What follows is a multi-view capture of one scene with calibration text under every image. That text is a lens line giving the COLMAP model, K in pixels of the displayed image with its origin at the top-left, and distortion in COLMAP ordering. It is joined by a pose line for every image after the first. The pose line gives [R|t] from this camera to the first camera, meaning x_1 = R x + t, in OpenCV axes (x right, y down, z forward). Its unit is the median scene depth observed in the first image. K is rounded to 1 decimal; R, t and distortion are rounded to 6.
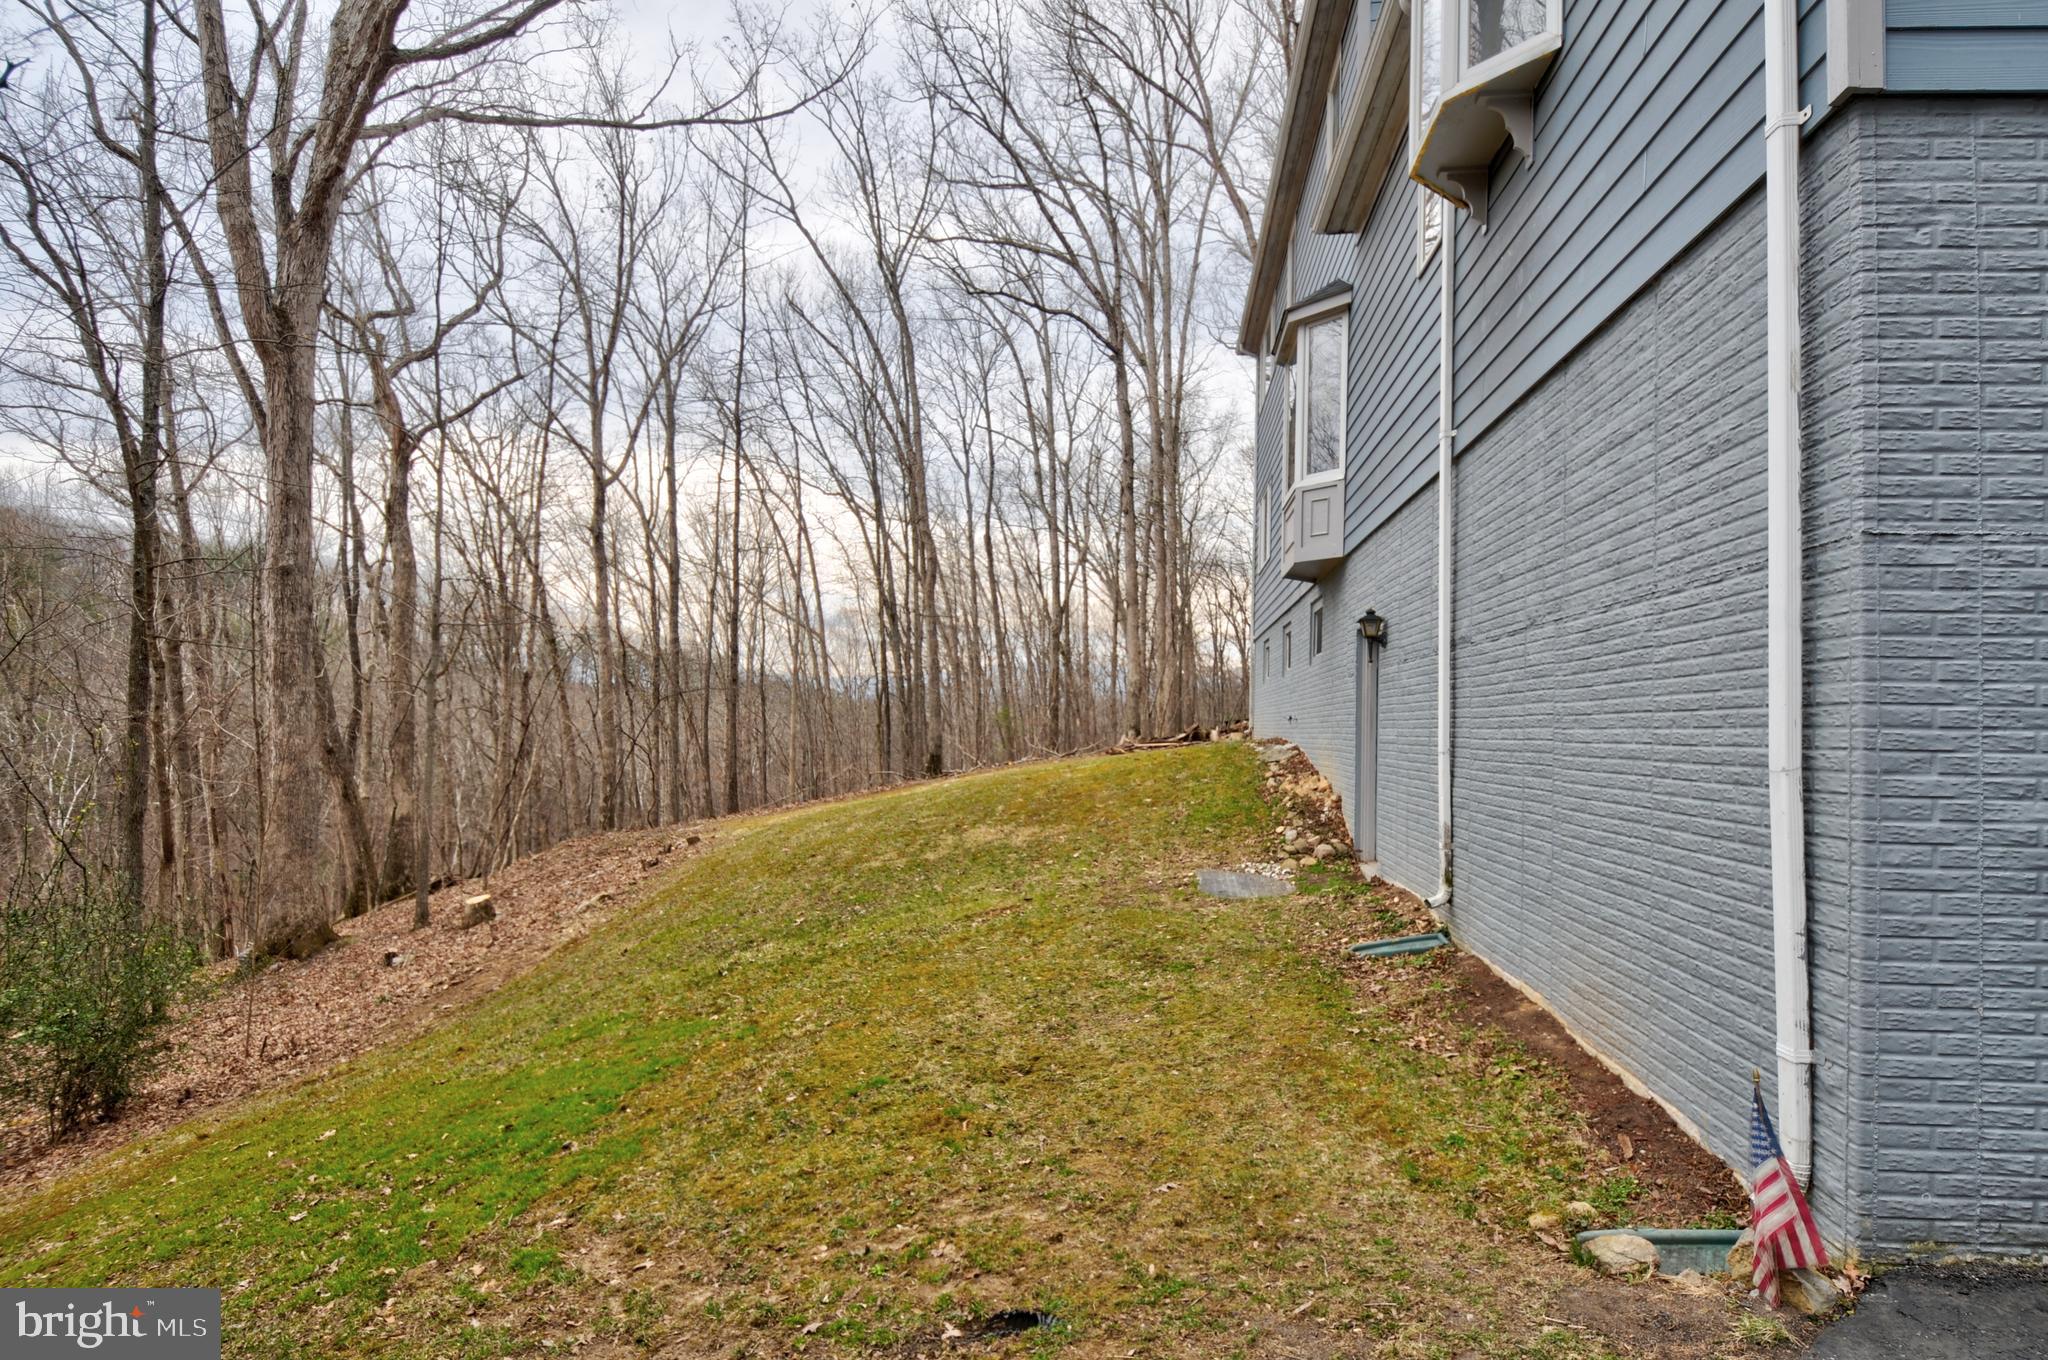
lens RADIAL K [[1064.5, 0, 1028.0], [0, 1064.5, 702.0], [0, 0, 1]] dist [0.000252, -0.016501]
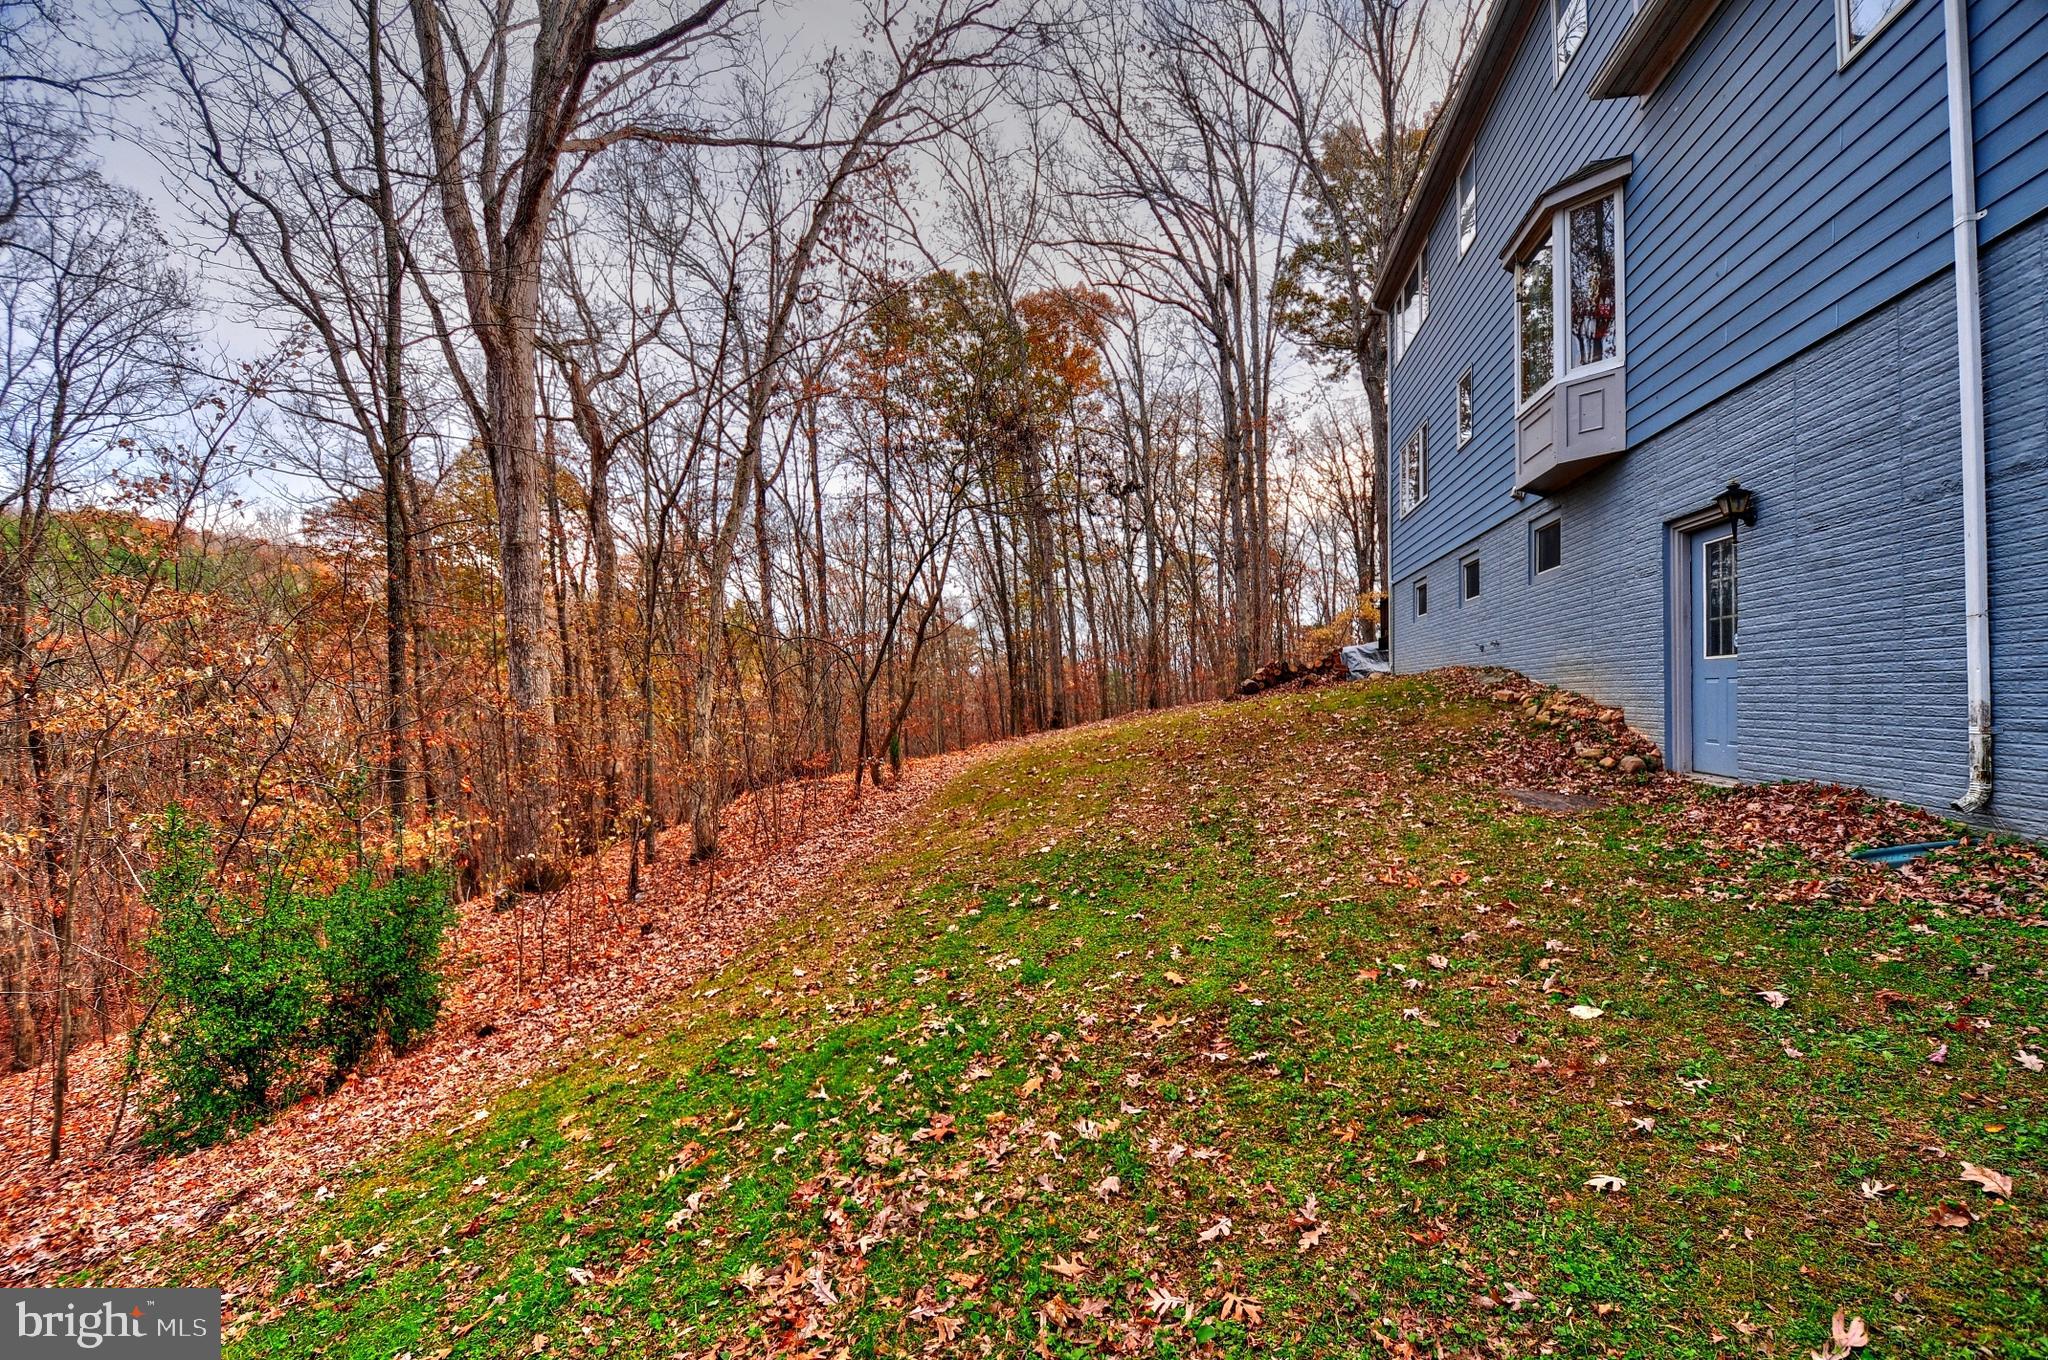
lens RADIAL K [[883.7, 0, 1021.3], [0, 883.7, 706.0], [0, 0, 1]] dist [0.001146, -0.018840]
pose [[0.996630, -0.024867, -0.078173, -0.077871], [0.027251, 0.999191, 0.029576, 0.021646], [0.077374, -0.031607, 0.996501, 0.085750]]
